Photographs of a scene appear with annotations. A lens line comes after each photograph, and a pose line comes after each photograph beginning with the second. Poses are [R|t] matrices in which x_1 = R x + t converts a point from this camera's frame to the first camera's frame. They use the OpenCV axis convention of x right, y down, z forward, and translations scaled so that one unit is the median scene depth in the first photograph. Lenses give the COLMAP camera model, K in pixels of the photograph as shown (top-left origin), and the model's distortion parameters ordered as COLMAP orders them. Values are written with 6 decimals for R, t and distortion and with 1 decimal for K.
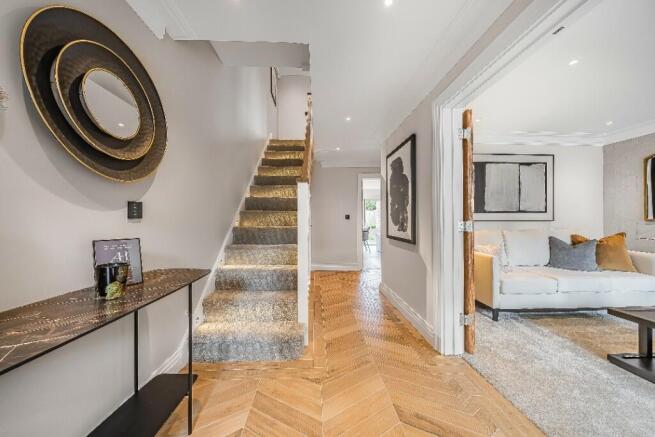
lens RADIAL K [[230.7, 0, 325.5], [0, 230.7, 219.3], [0, 0, 1]] dist [-0.000915, 0.000058]
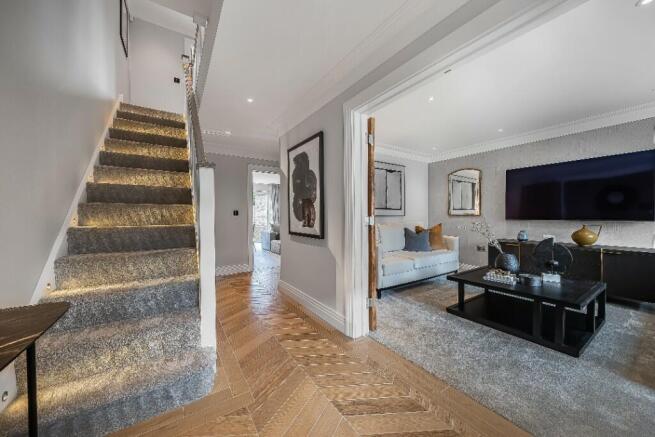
lens RADIAL K [[237.8, 0, 327.8], [0, 237.8, 218.0], [0, 0, 1]] dist [0.000221, -0.000166]
pose [[0.854049, -0.009263, 0.520110, -0.130632], [0.004492, 0.999935, 0.010432, 0.003369], [-0.520173, -0.006573, 0.854035, 0.078133]]
